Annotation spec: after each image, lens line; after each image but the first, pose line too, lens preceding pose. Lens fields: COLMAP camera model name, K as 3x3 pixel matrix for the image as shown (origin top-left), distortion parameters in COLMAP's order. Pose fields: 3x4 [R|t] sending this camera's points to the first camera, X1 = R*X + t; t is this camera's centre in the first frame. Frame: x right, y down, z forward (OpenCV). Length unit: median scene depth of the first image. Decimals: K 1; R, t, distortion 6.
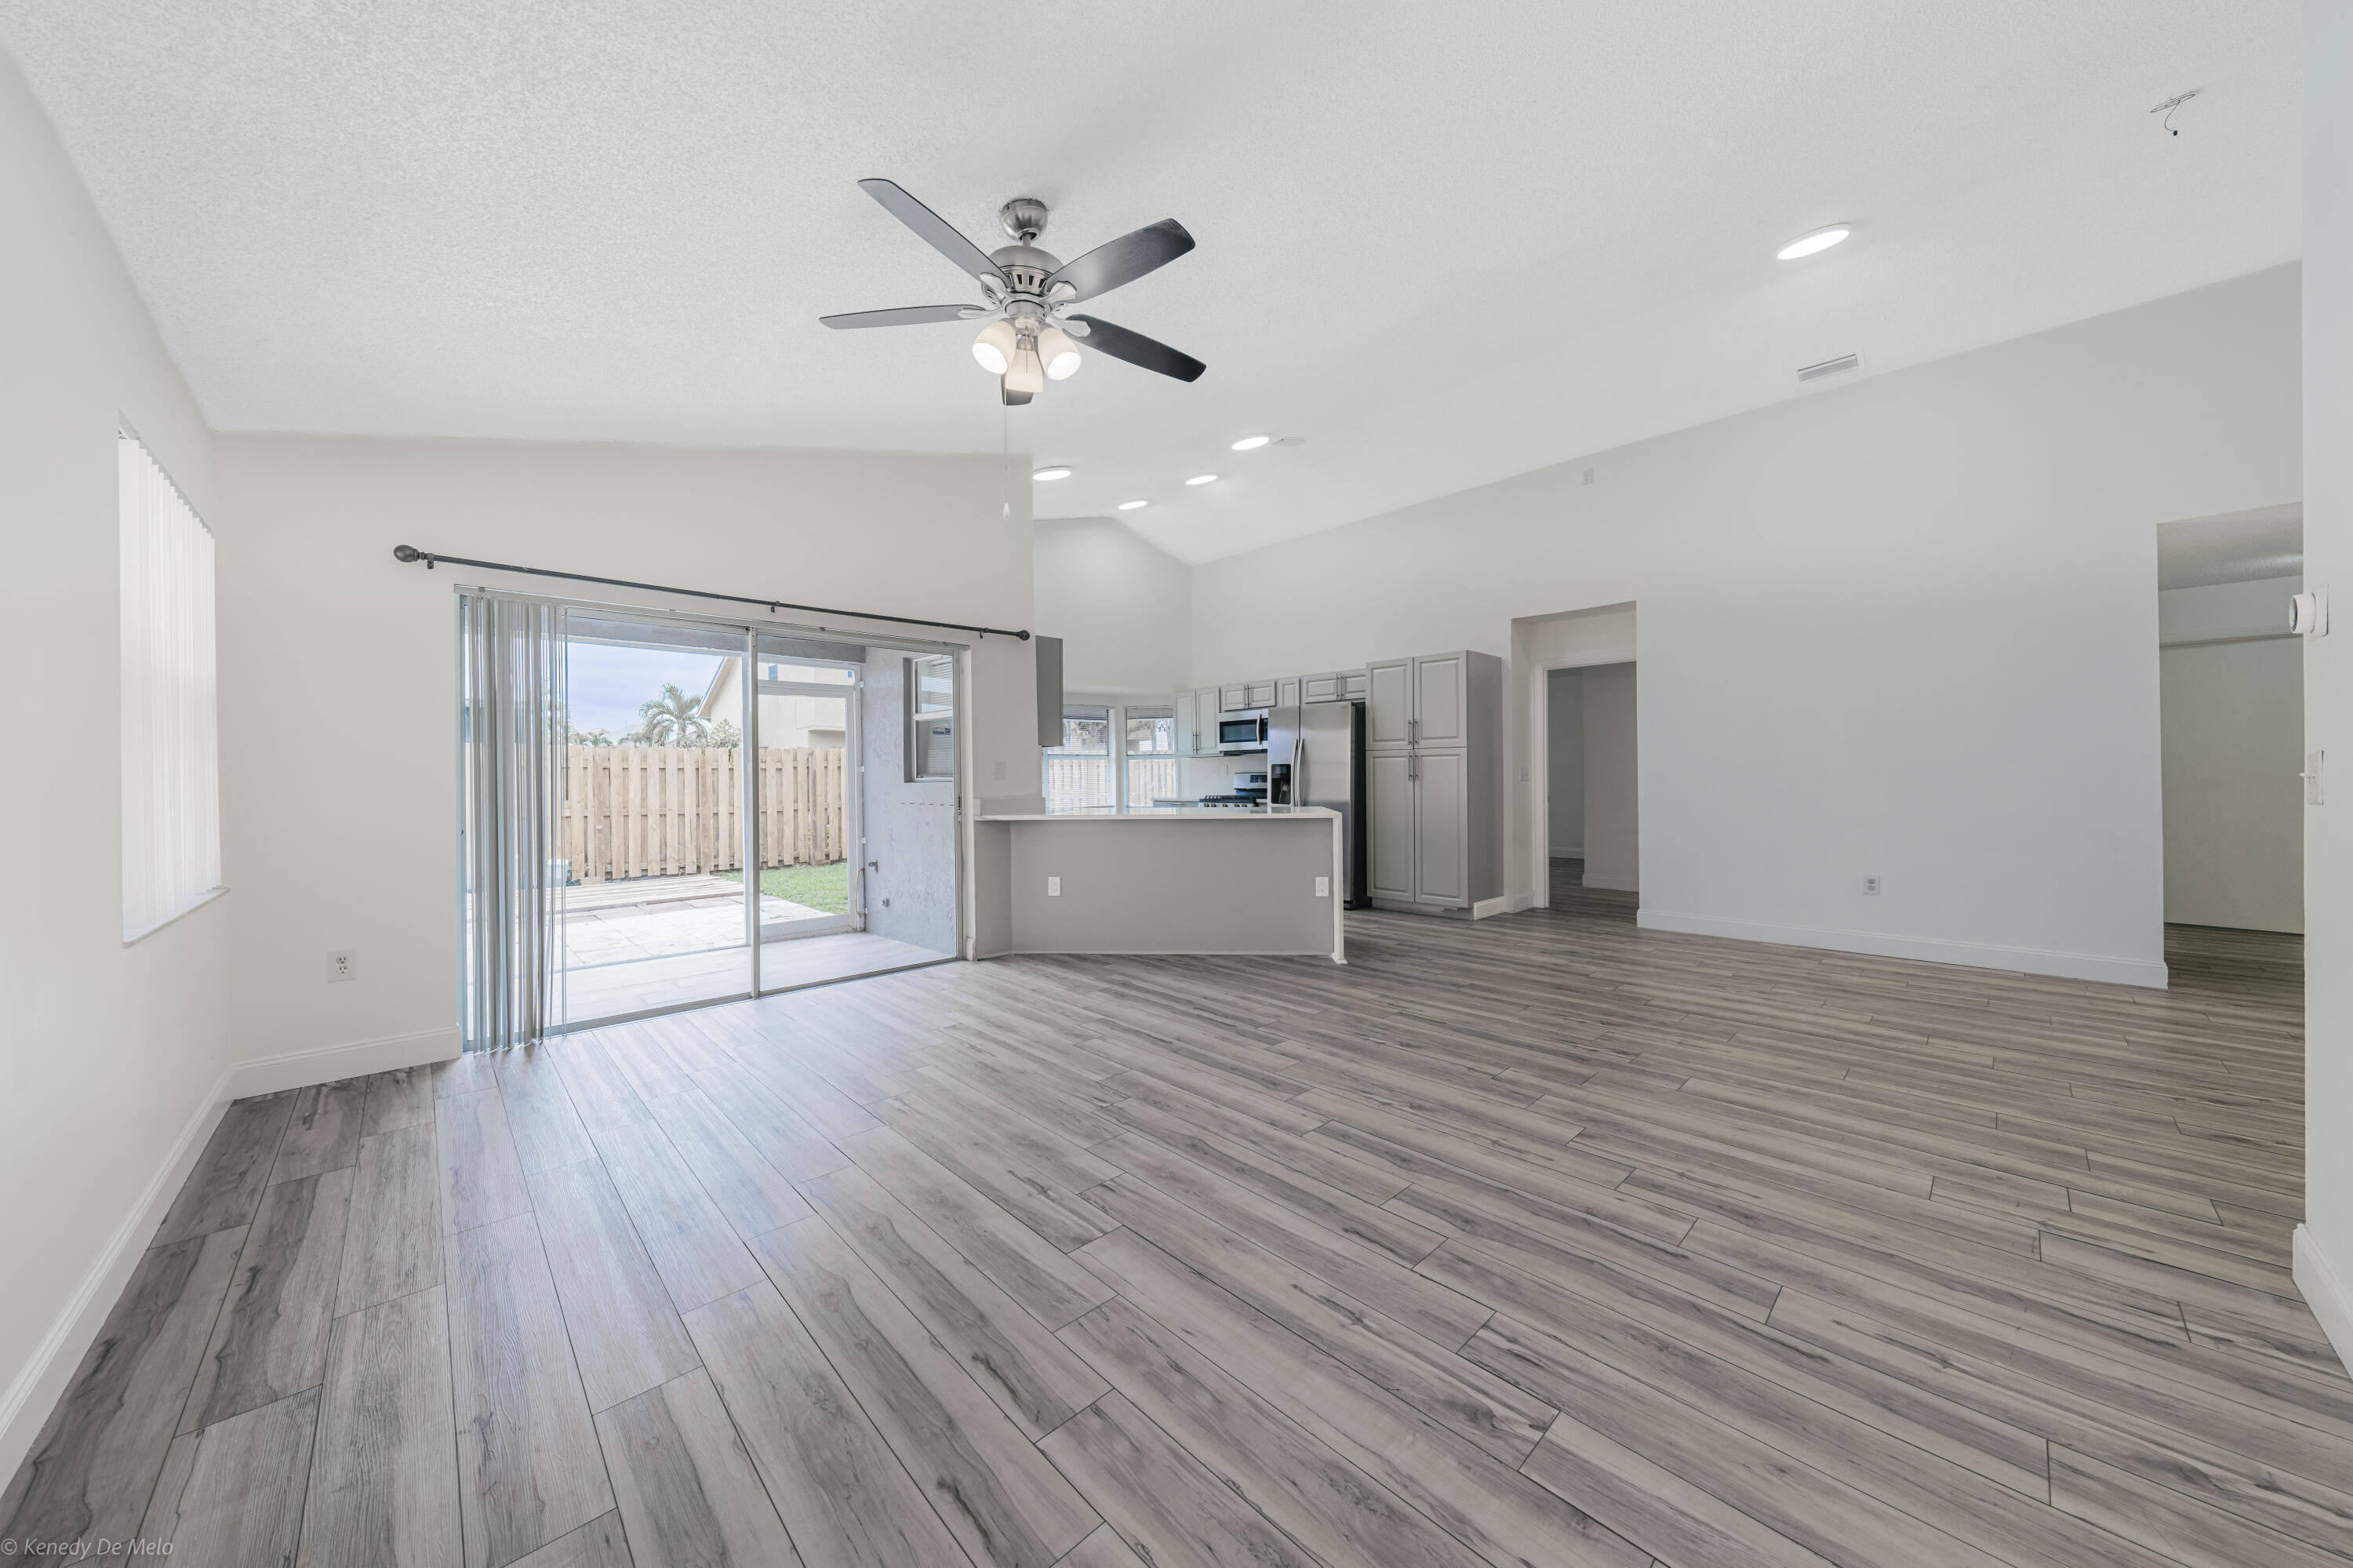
lens RADIAL K [[798.8, 0, 1179.4], [0, 798.8, 775.3], [0, 0, 1]] dist [-0.001901, -0.000293]
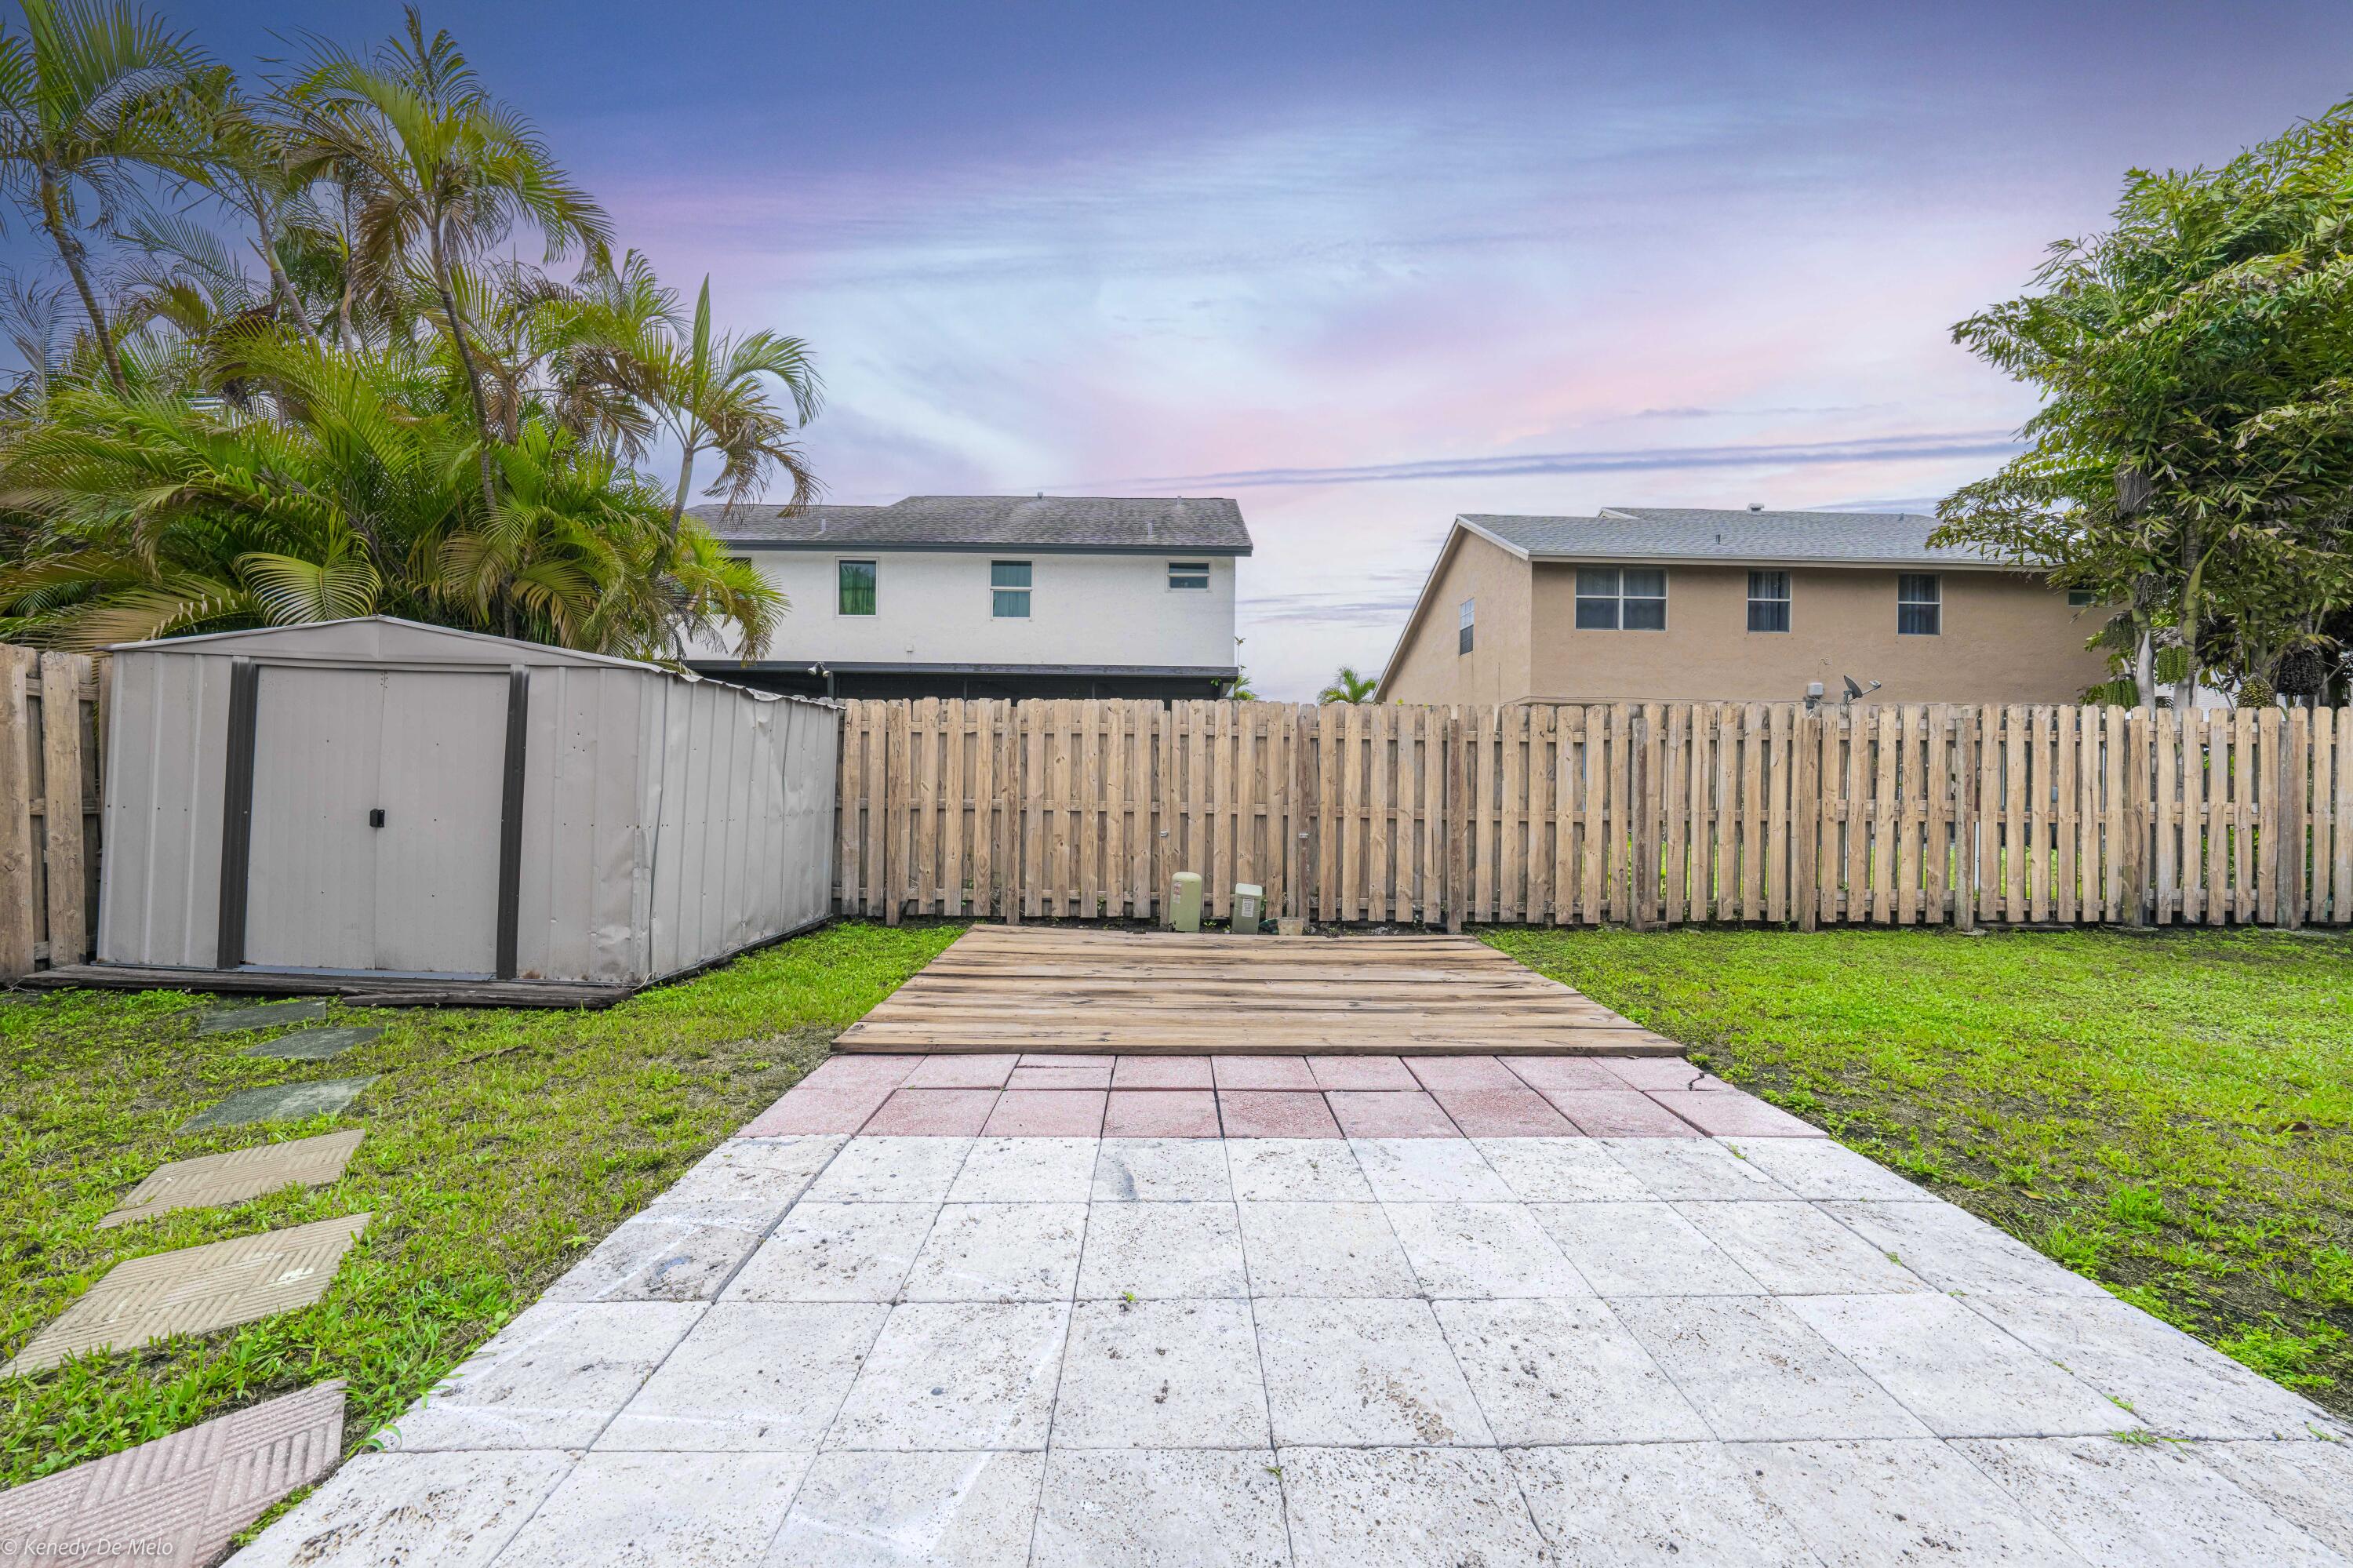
lens RADIAL K [[798.8, 0, 1179.4], [0, 798.8, 775.3], [0, 0, 1]] dist [-0.001901, -0.000293]
pose [[0.732754, 0.021161, -0.680164, -1.063977], [-0.019302, 0.999761, 0.010310, 0.040429], [0.680219, 0.005574, 0.732987, 1.357244]]
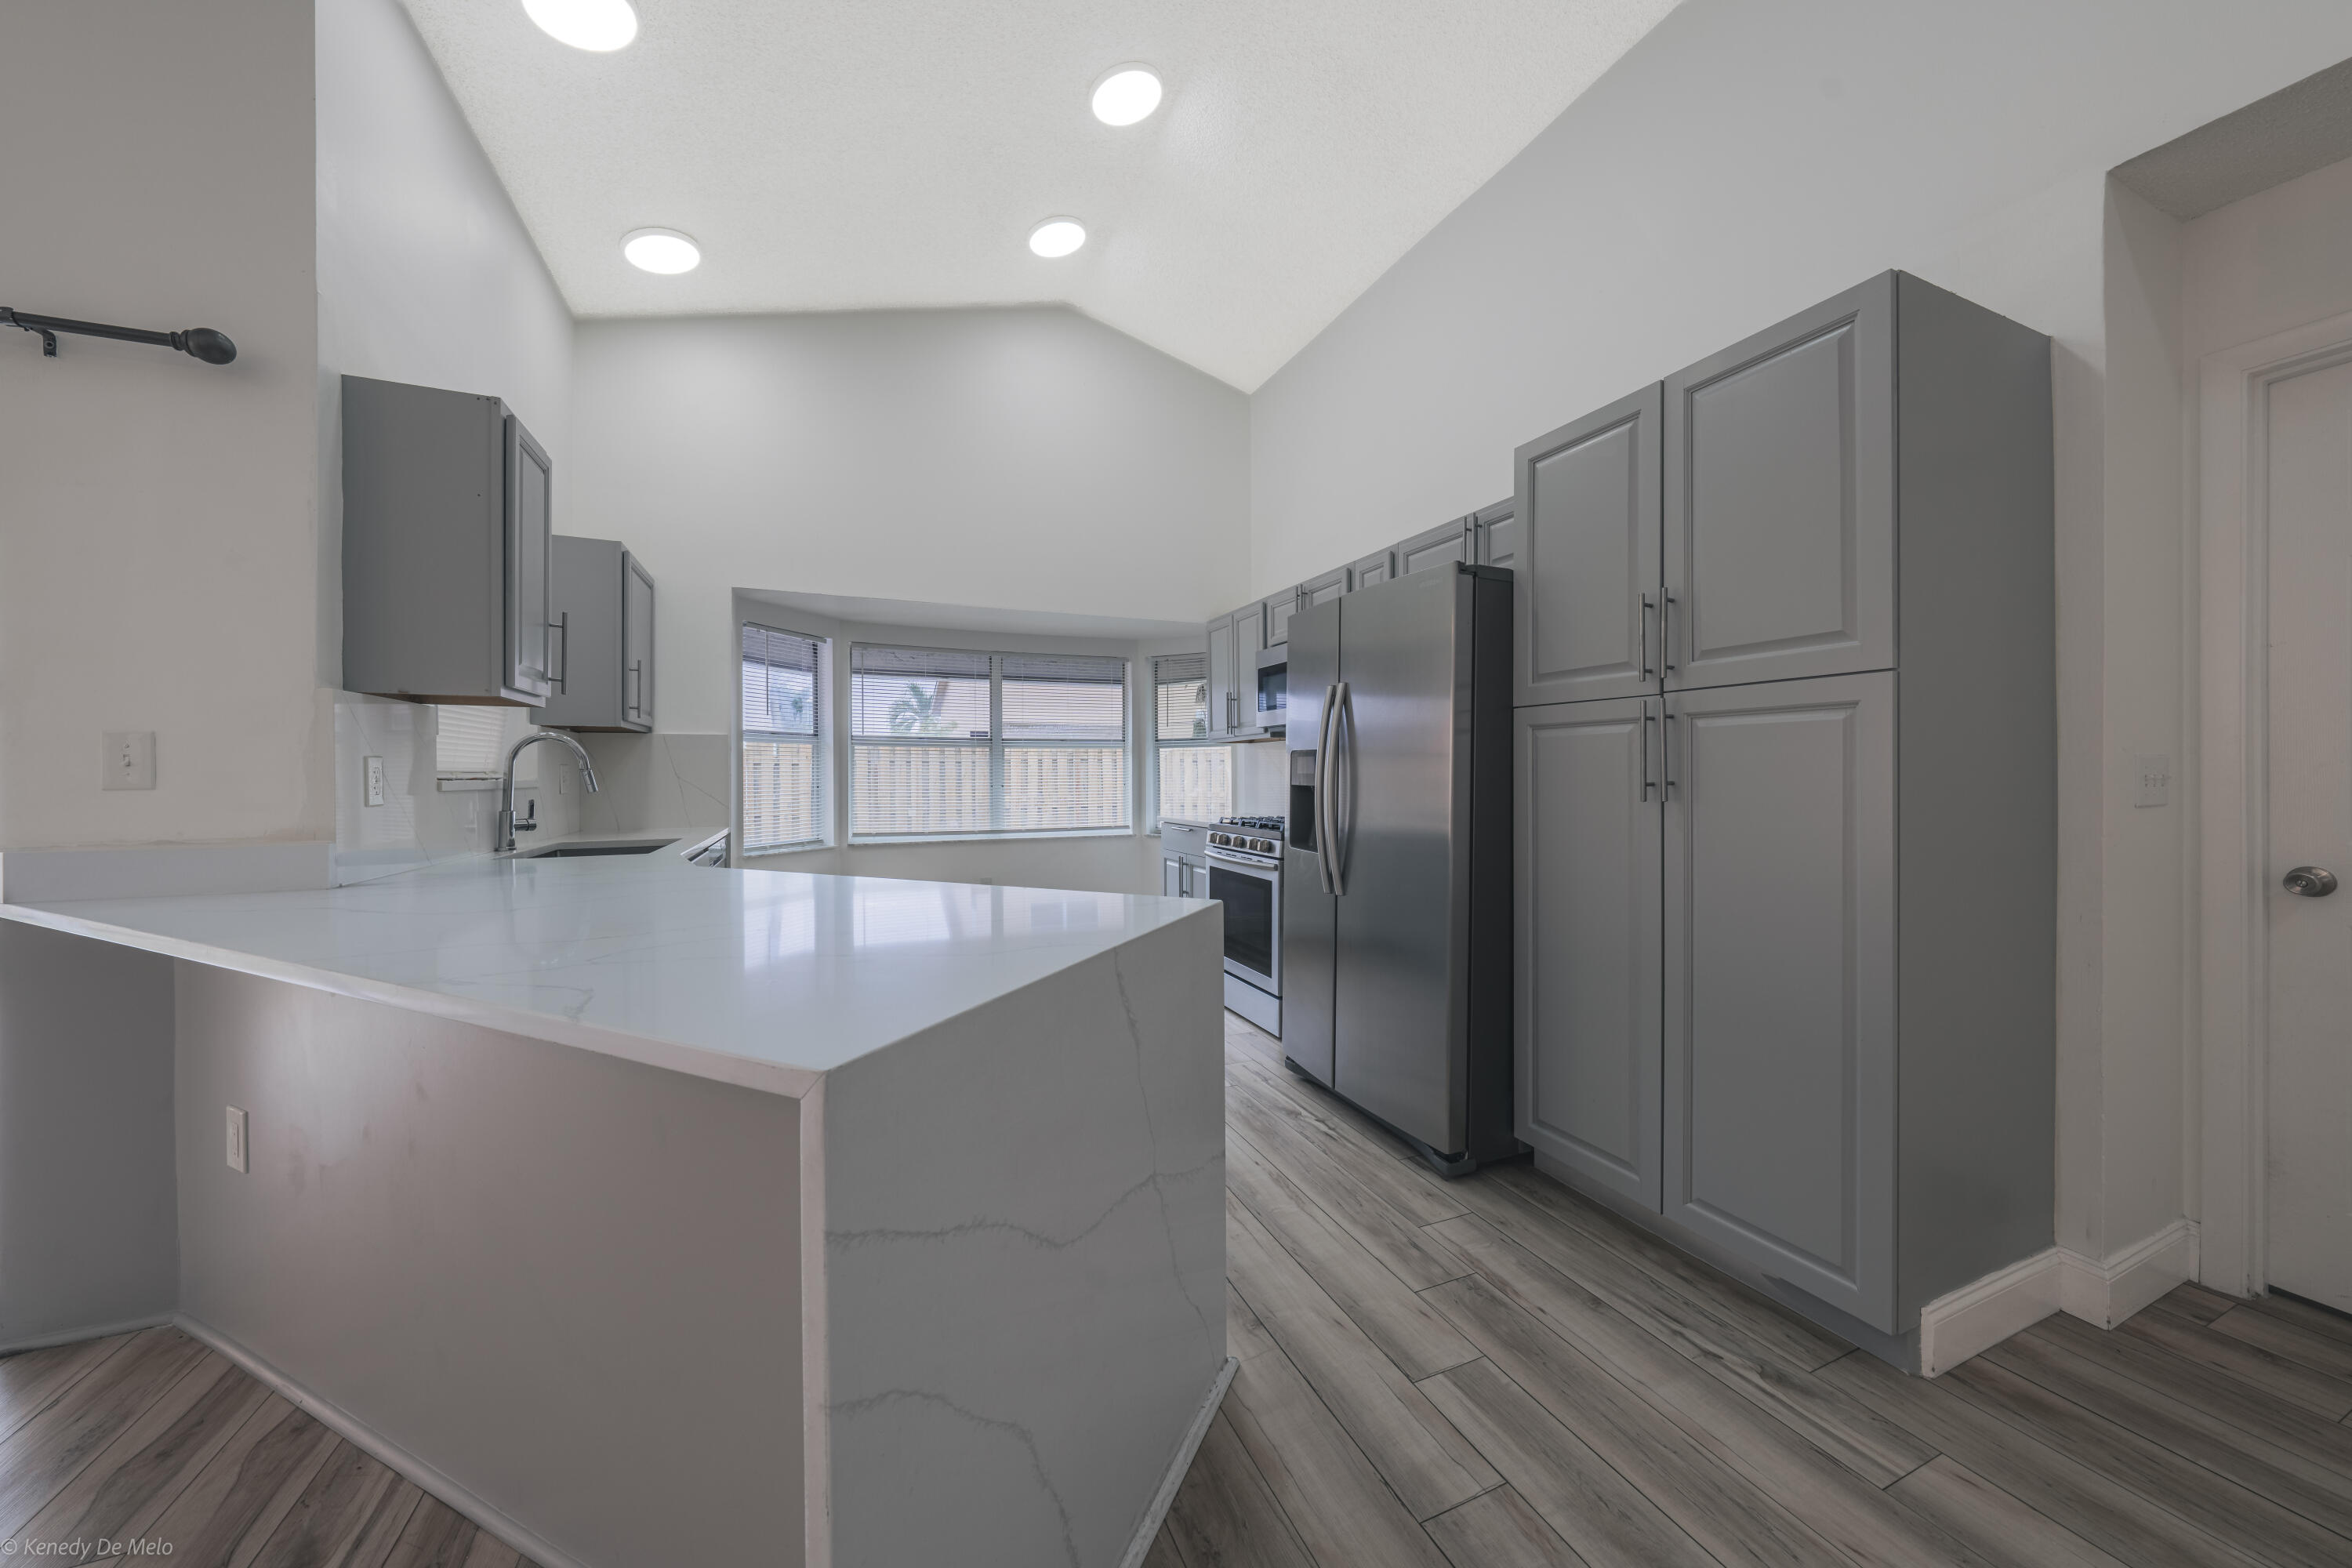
lens RADIAL K [[800.6, 0, 1178.4], [0, 800.6, 776.3], [0, 0, 1]] dist [-0.002826, -0.000251]
pose [[0.936797, 0.007057, -0.349801, 0.388971], [-0.005234, 0.999967, 0.006155, -0.005841], [0.349833, -0.003935, 0.936804, 1.122212]]
